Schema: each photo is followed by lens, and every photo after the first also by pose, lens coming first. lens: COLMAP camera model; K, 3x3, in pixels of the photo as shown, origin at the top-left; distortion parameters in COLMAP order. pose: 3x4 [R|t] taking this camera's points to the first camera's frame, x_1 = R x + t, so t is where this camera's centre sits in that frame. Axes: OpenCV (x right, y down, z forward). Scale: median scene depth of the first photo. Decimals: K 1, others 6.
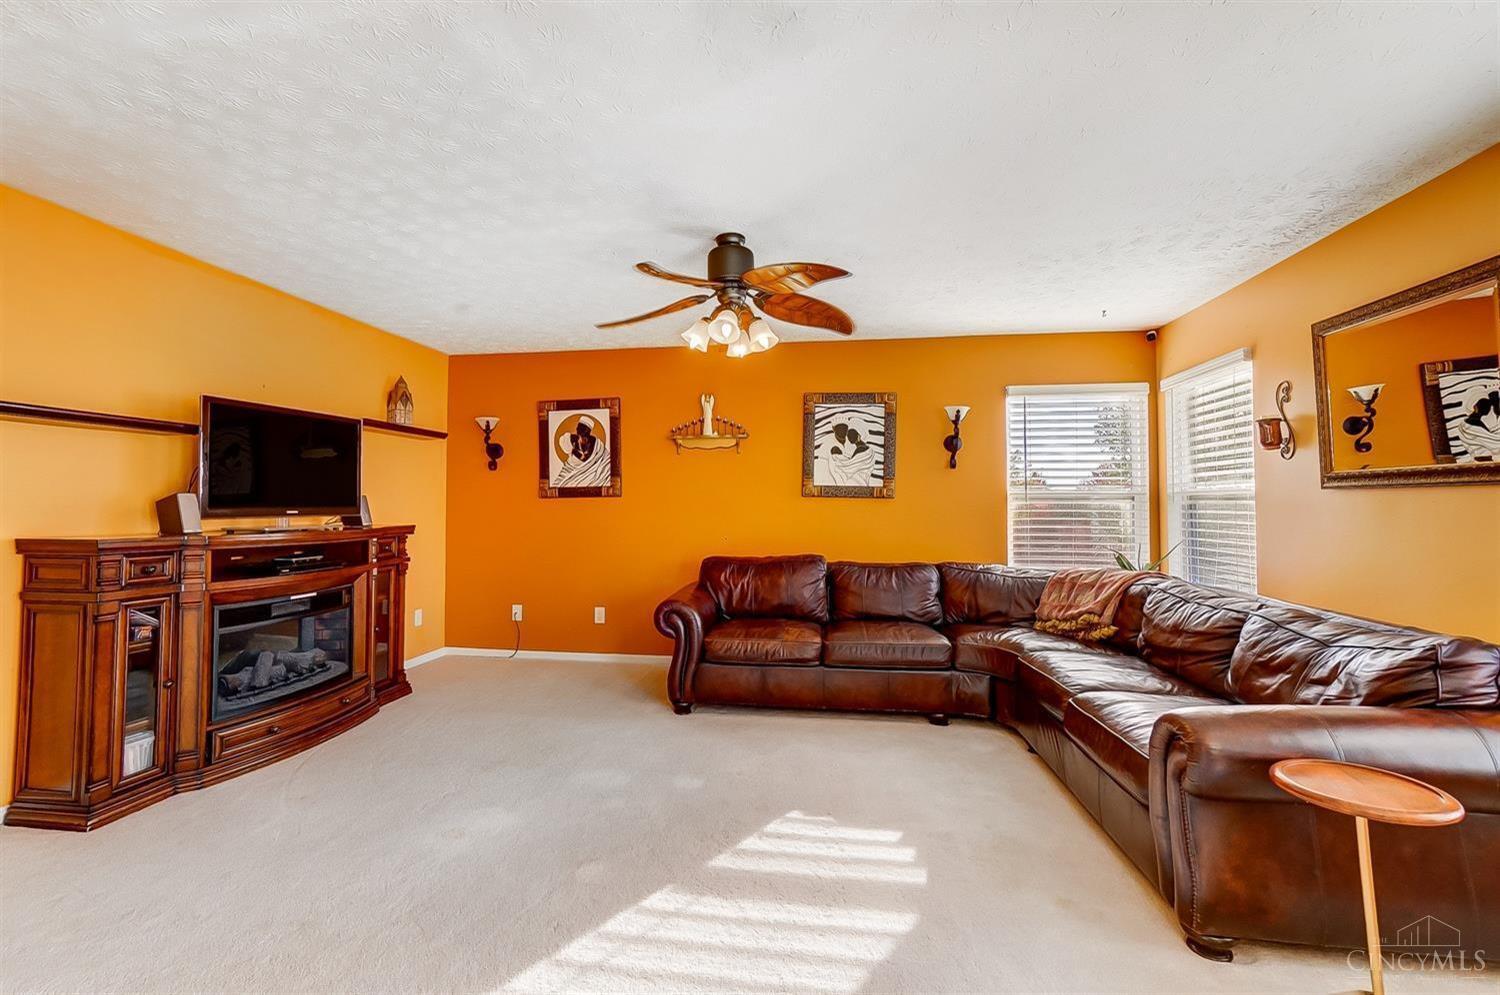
lens RADIAL K [[648.8, 0, 743.1], [0, 648.8, 494.2], [0, 0, 1]] dist [0.000677, 0.000023]
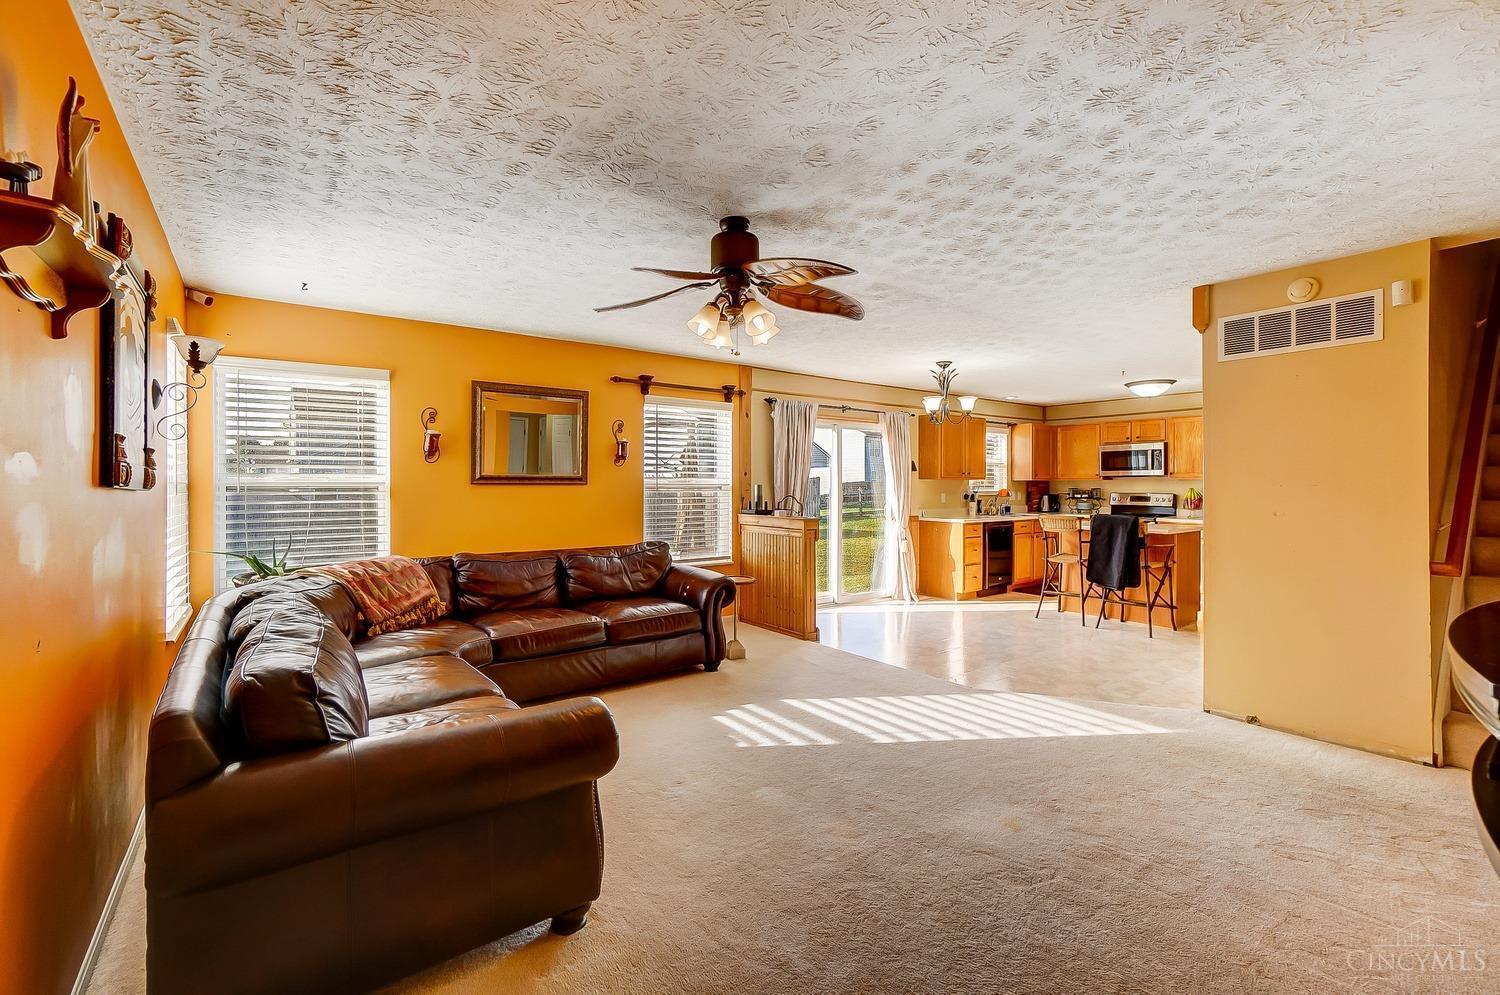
lens RADIAL K [[648.8, 0, 743.9], [0, 648.8, 491.2], [0, 0, 1]] dist [0.000677, 0.000023]
pose [[-0.697445, 0.001995, 0.716636, -0.864220], [-0.005644, 0.999950, -0.008276, 0.021815], [-0.716616, -0.009817, -0.697399, 1.988046]]
